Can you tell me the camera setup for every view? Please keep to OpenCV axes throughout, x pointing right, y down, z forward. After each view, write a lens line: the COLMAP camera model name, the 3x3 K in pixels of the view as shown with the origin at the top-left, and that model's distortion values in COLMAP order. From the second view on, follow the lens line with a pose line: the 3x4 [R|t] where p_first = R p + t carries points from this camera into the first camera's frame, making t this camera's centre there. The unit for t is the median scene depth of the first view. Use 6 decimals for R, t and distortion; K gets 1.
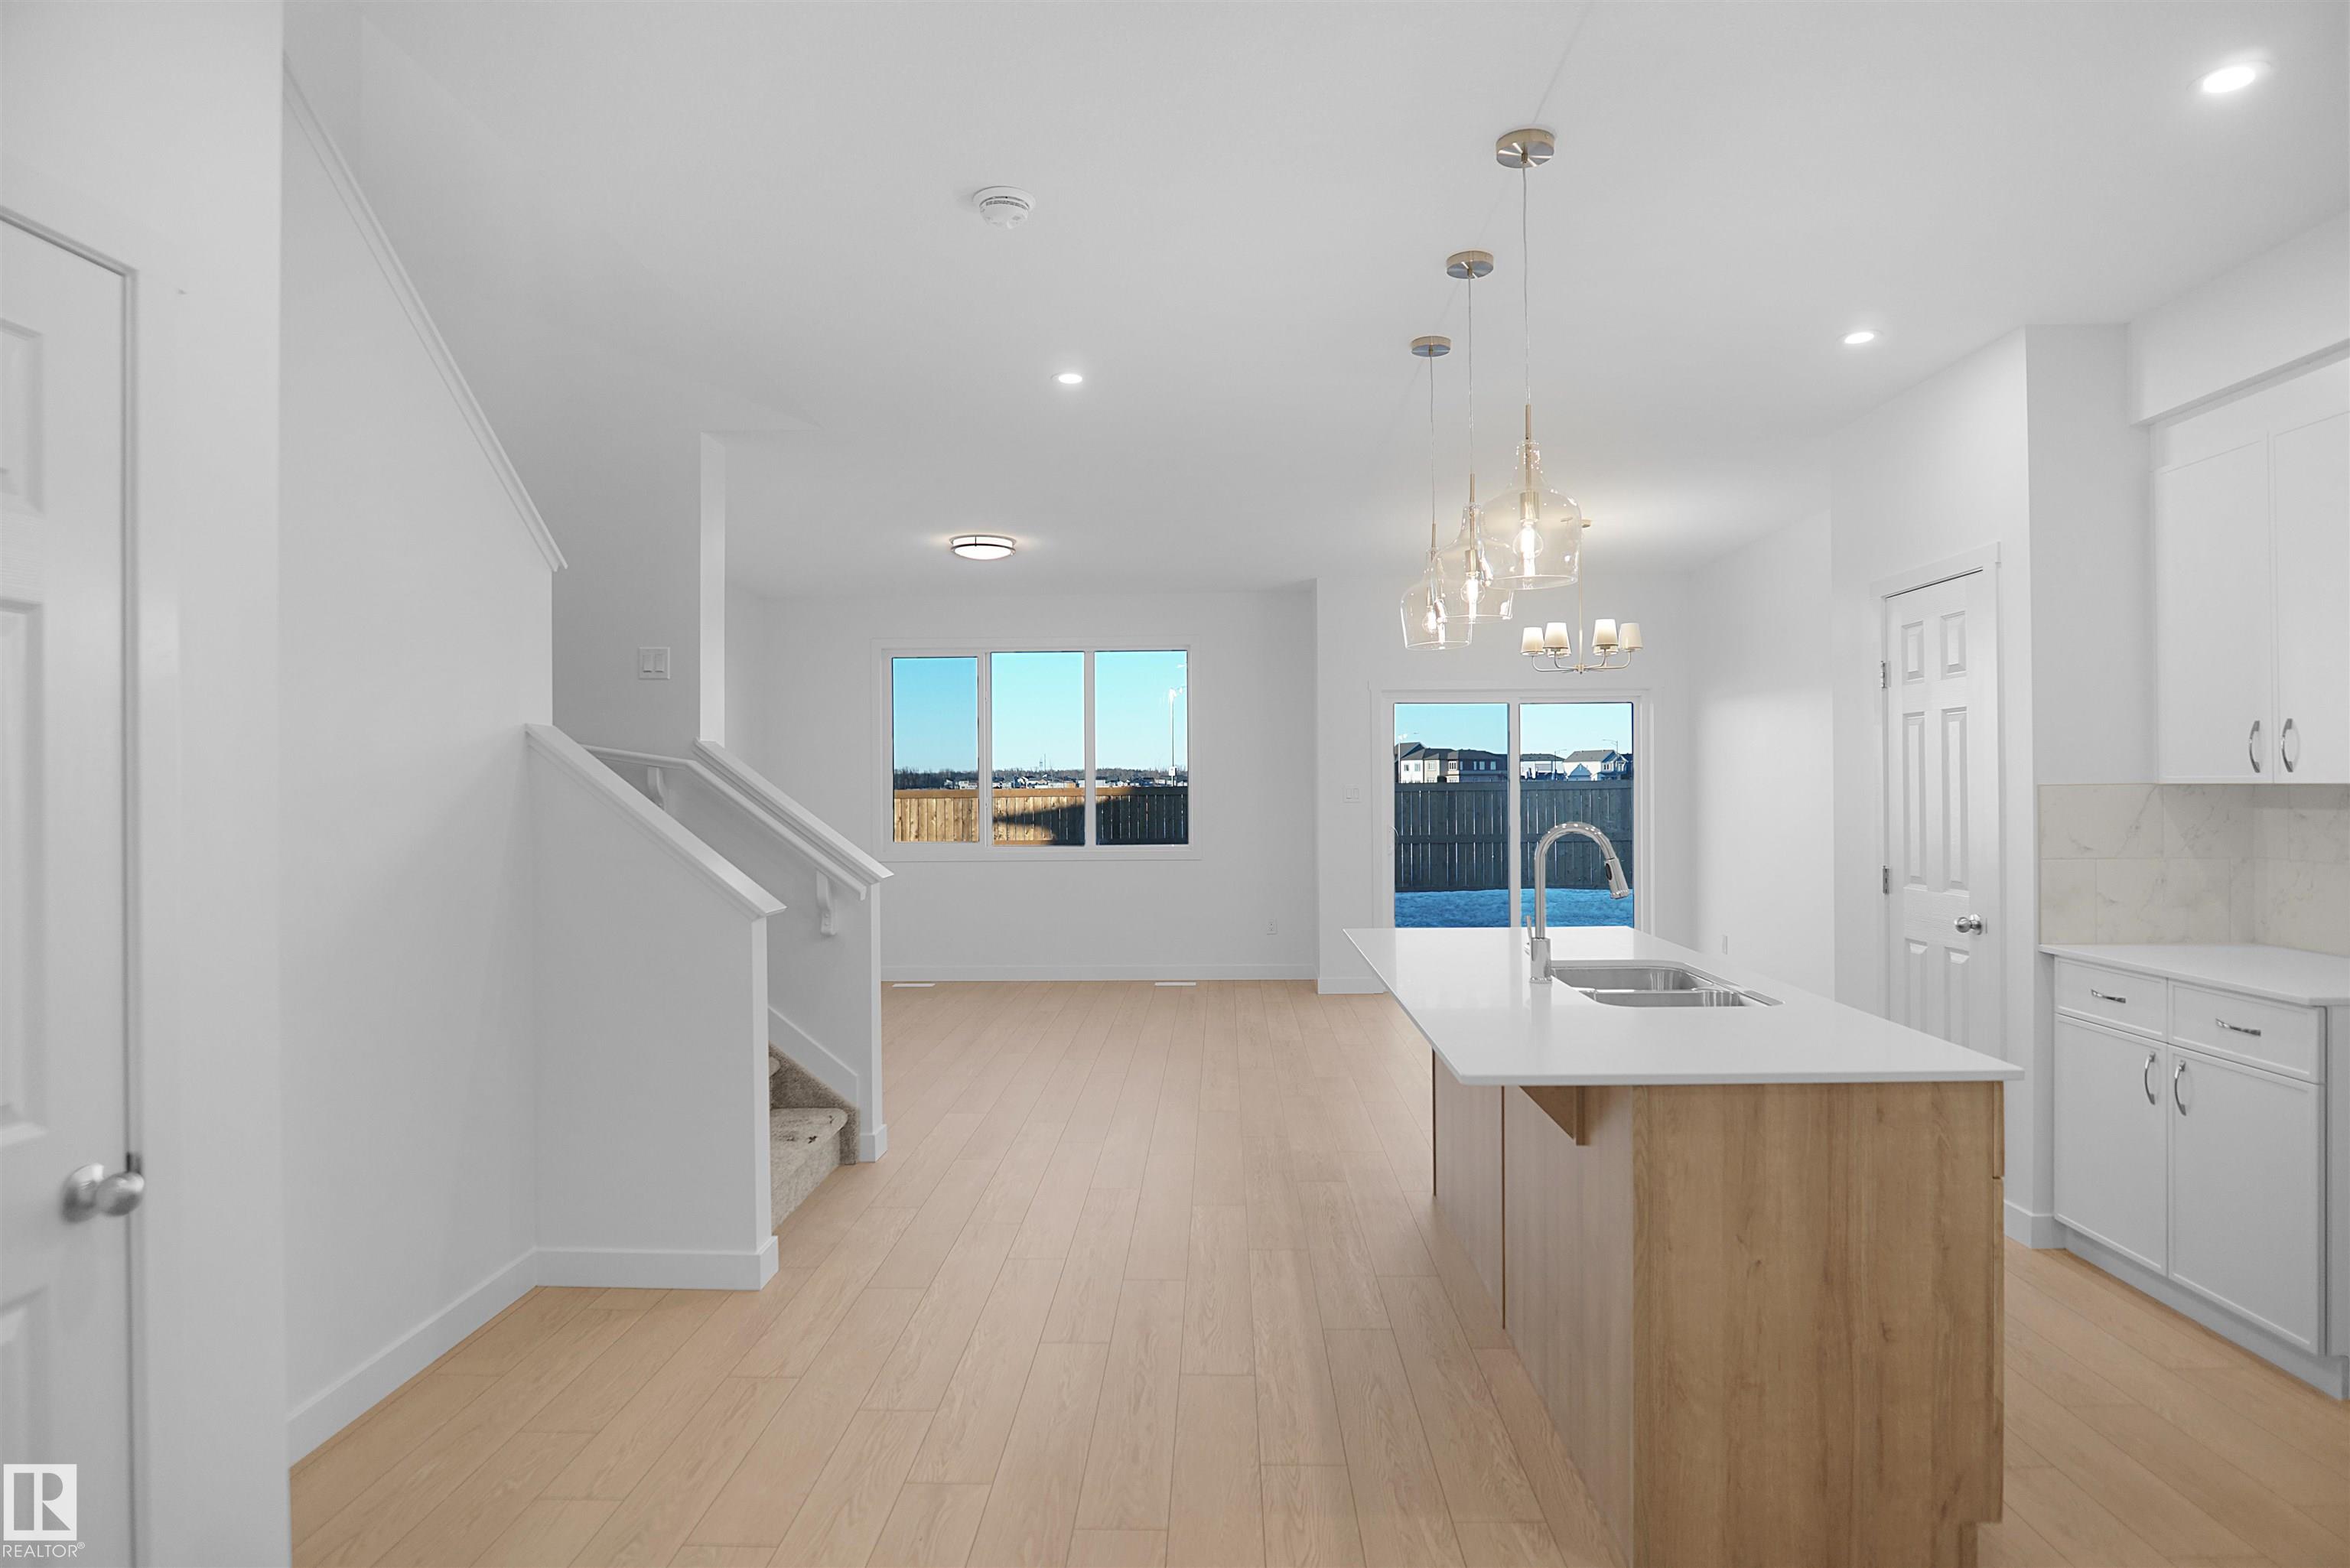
lens RADIAL K [[1276.7, 0, 1181.6], [0, 1276.7, 779.6], [0, 0, 1]] dist [-0.026894, 0.002640]
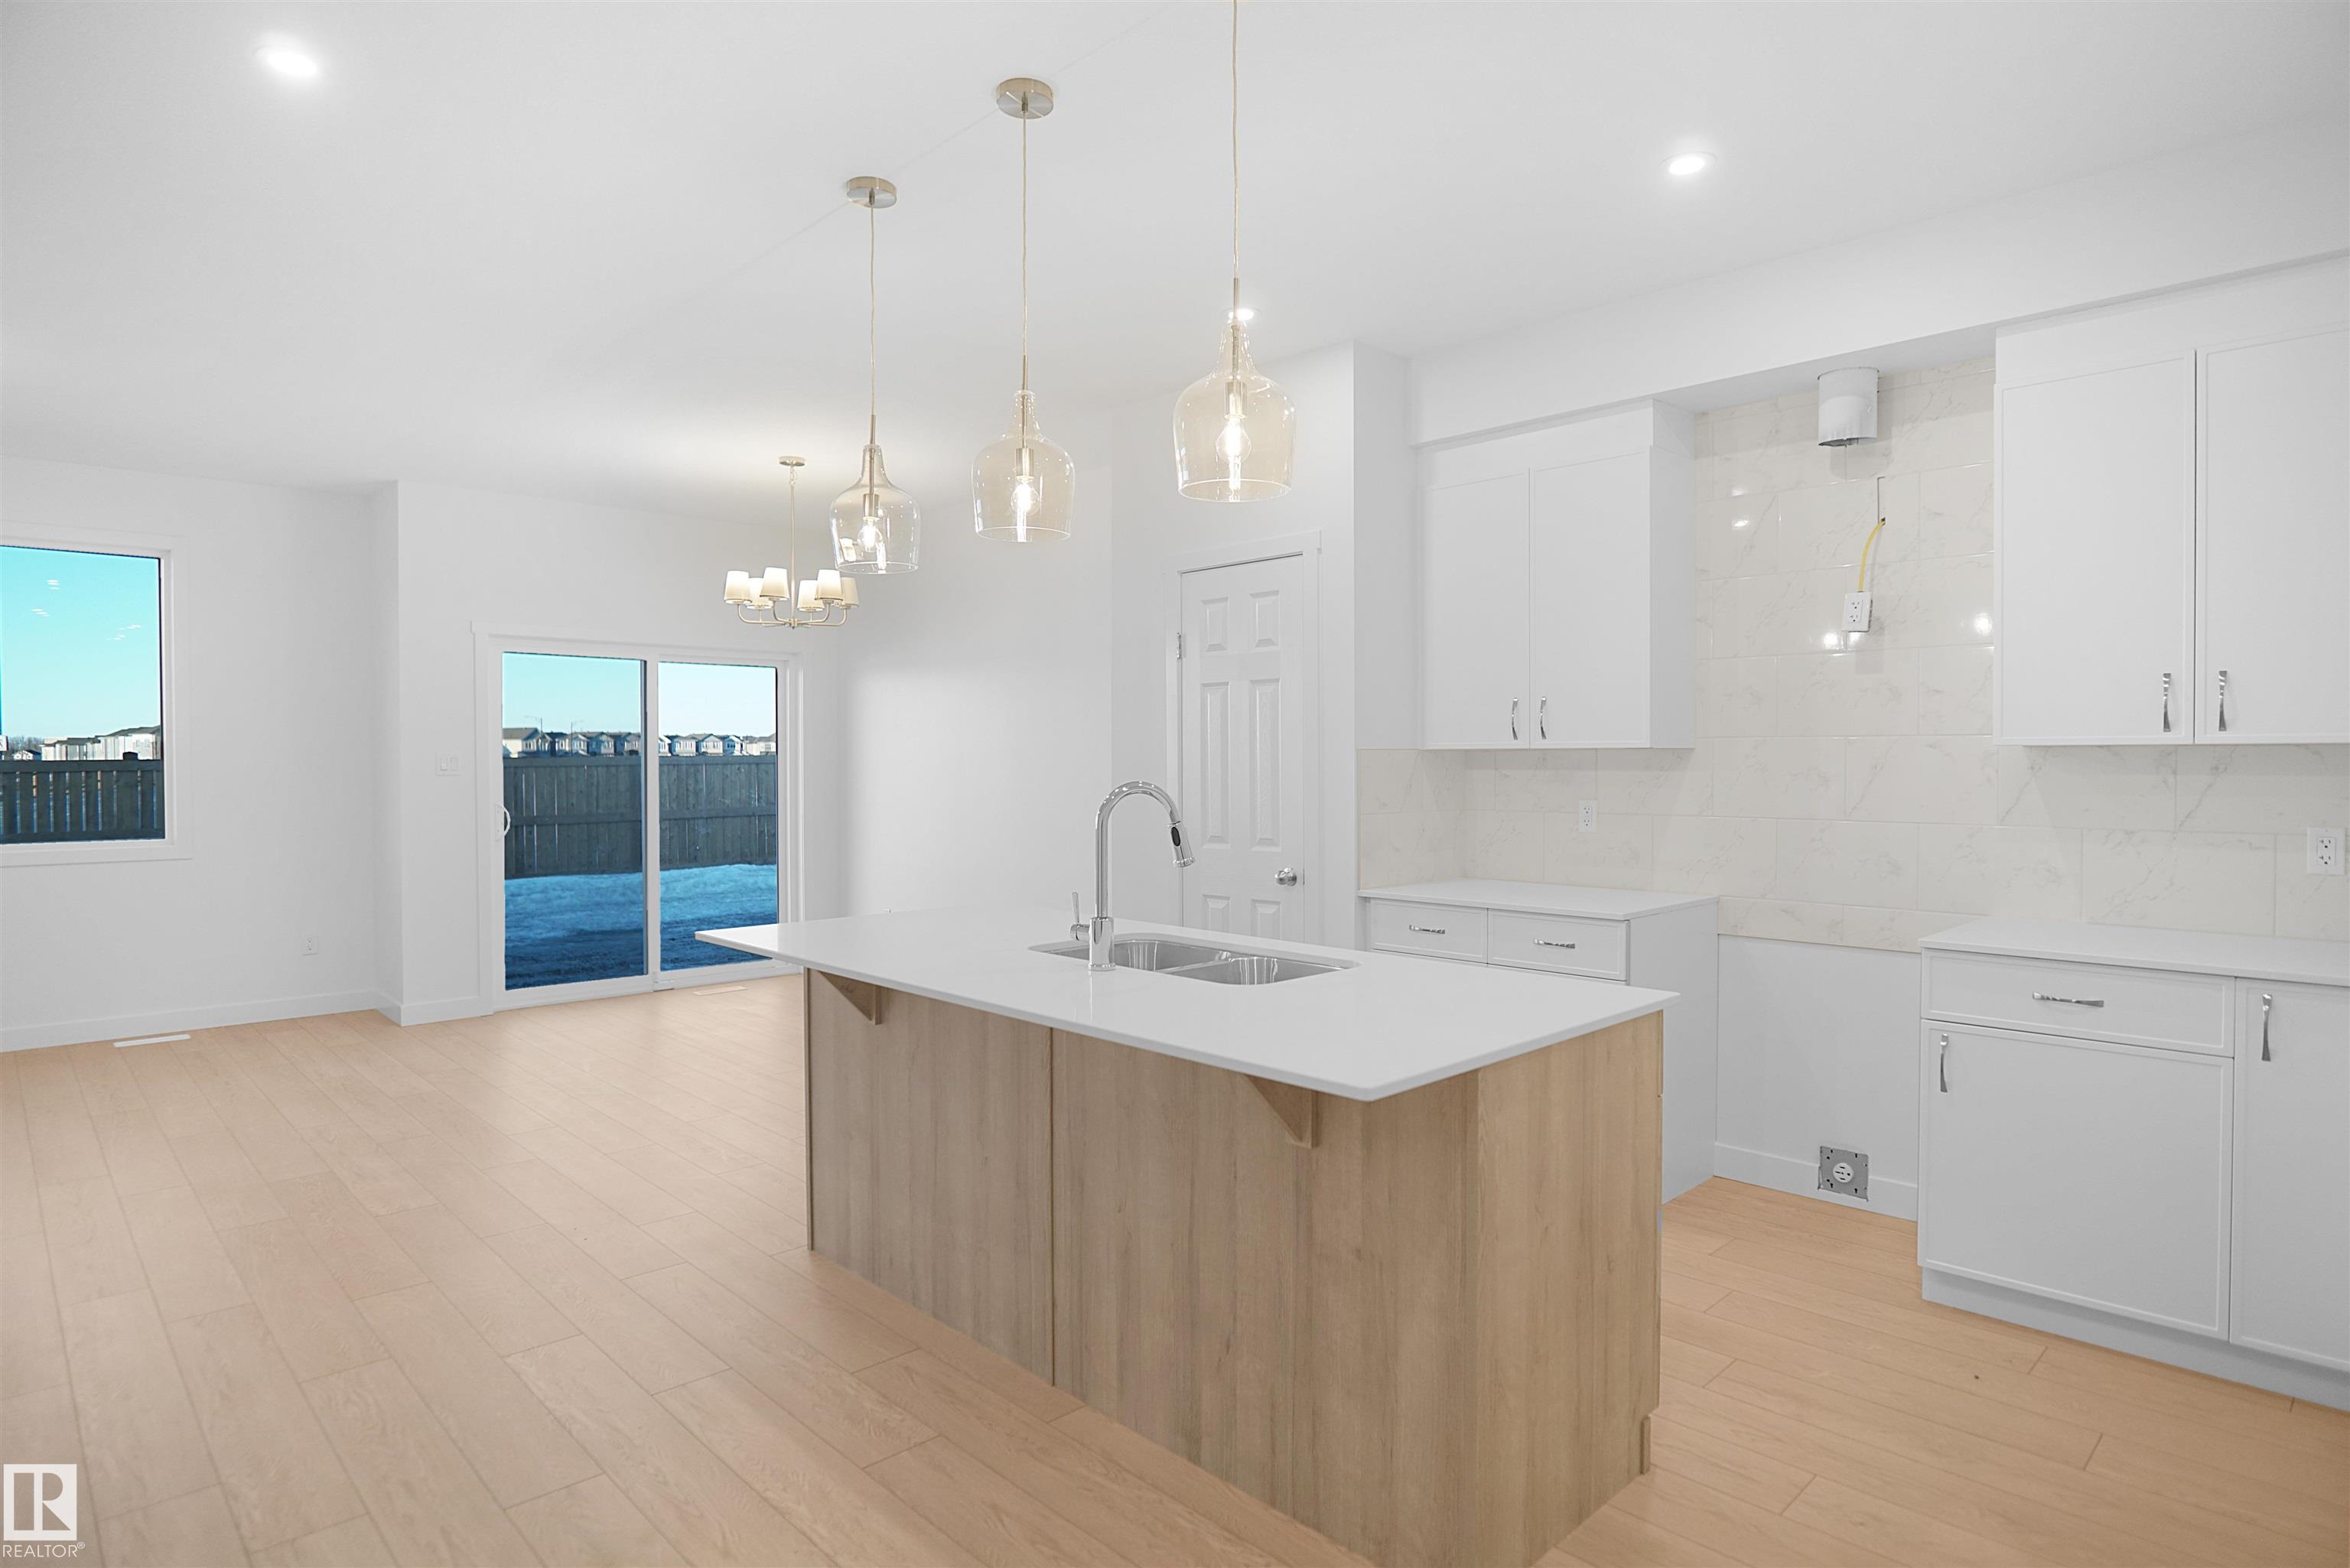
lens RADIAL K [[1276.7, 0, 1174.2], [0, 1276.7, 786.0], [0, 0, 1]] dist [-0.026894, 0.002640]
pose [[0.694457, -0.008880, 0.719479, -0.220419], [-0.005802, 0.999822, 0.017939, 0.014885], [-0.719511, -0.016632, 0.694282, 0.274101]]
